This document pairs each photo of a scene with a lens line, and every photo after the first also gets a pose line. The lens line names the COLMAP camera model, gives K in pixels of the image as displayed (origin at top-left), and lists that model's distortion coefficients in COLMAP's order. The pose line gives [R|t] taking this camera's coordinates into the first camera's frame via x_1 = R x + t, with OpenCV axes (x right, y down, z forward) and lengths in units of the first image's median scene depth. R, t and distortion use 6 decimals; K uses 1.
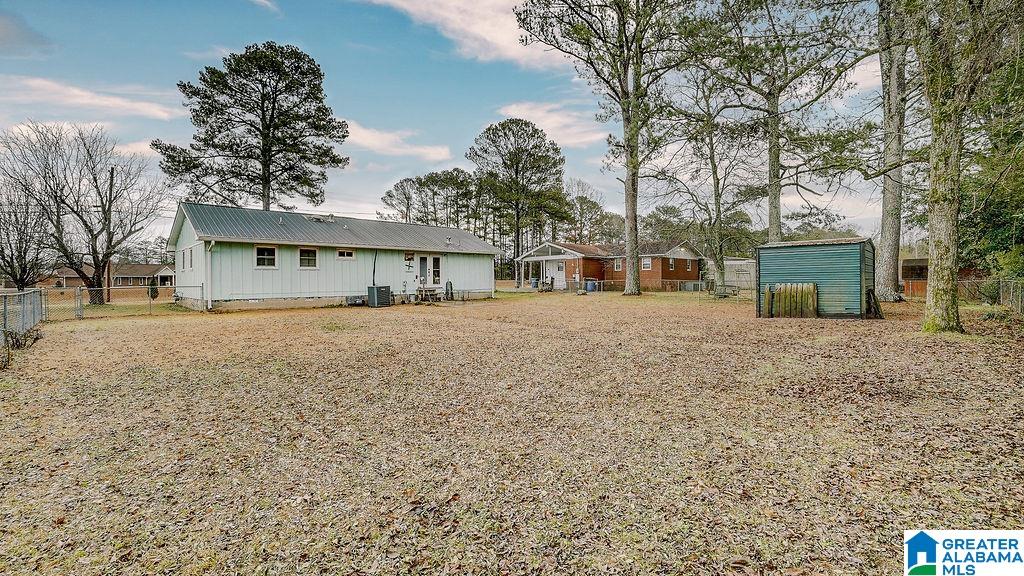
lens RADIAL K [[456.1, 0, 511.3], [0, 456.1, 283.1], [0, 0, 1]] dist [-0.054208, 0.020488]
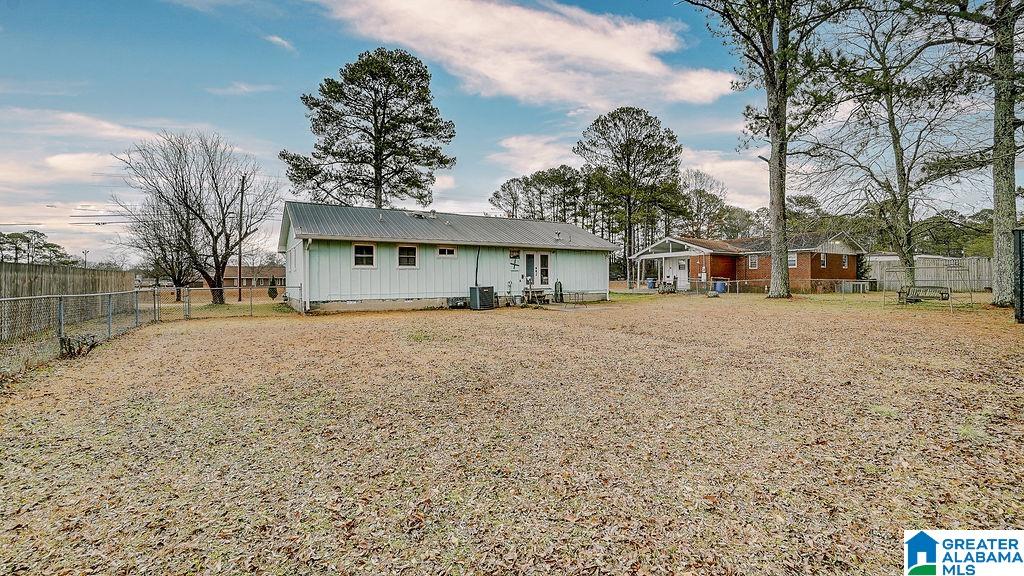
lens RADIAL K [[456.1, 0, 511.3], [0, 456.1, 283.1], [0, 0, 1]] dist [-0.054208, 0.020488]
pose [[0.973169, -0.000975, -0.230089, -0.012662], [0.000680, 0.999999, -0.001359, 0.000372], [0.230090, 0.001166, 0.973169, 0.066114]]
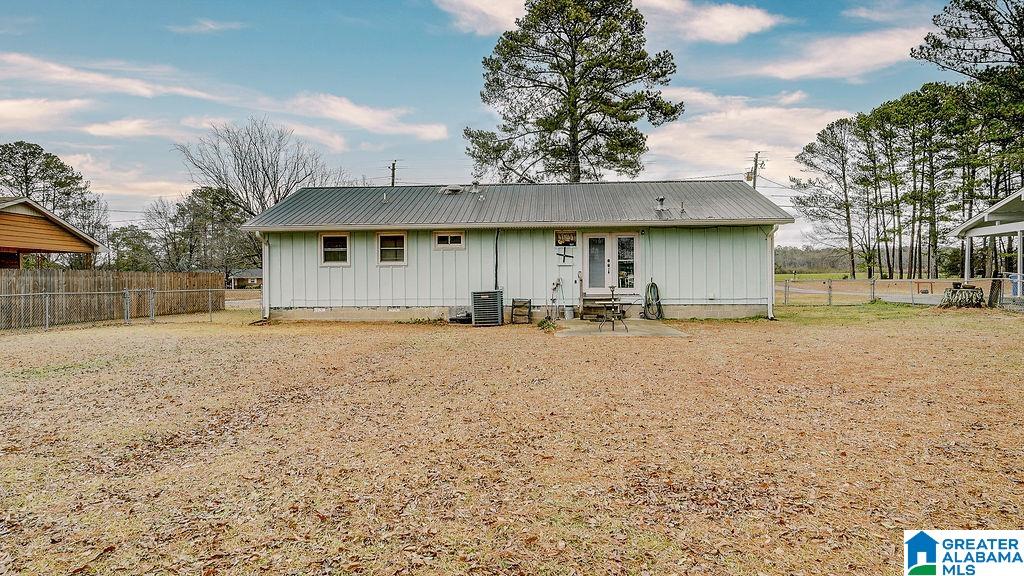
lens RADIAL K [[552.7, 0, 515.5], [0, 552.7, 290.5], [0, 0, 1]] dist [0.008051, 0.001240]
pose [[0.673031, 0.016880, -0.739422, 0.135389], [0.000068, 0.999738, 0.022884, -0.005559], [0.739614, -0.015452, 0.672853, 0.274402]]
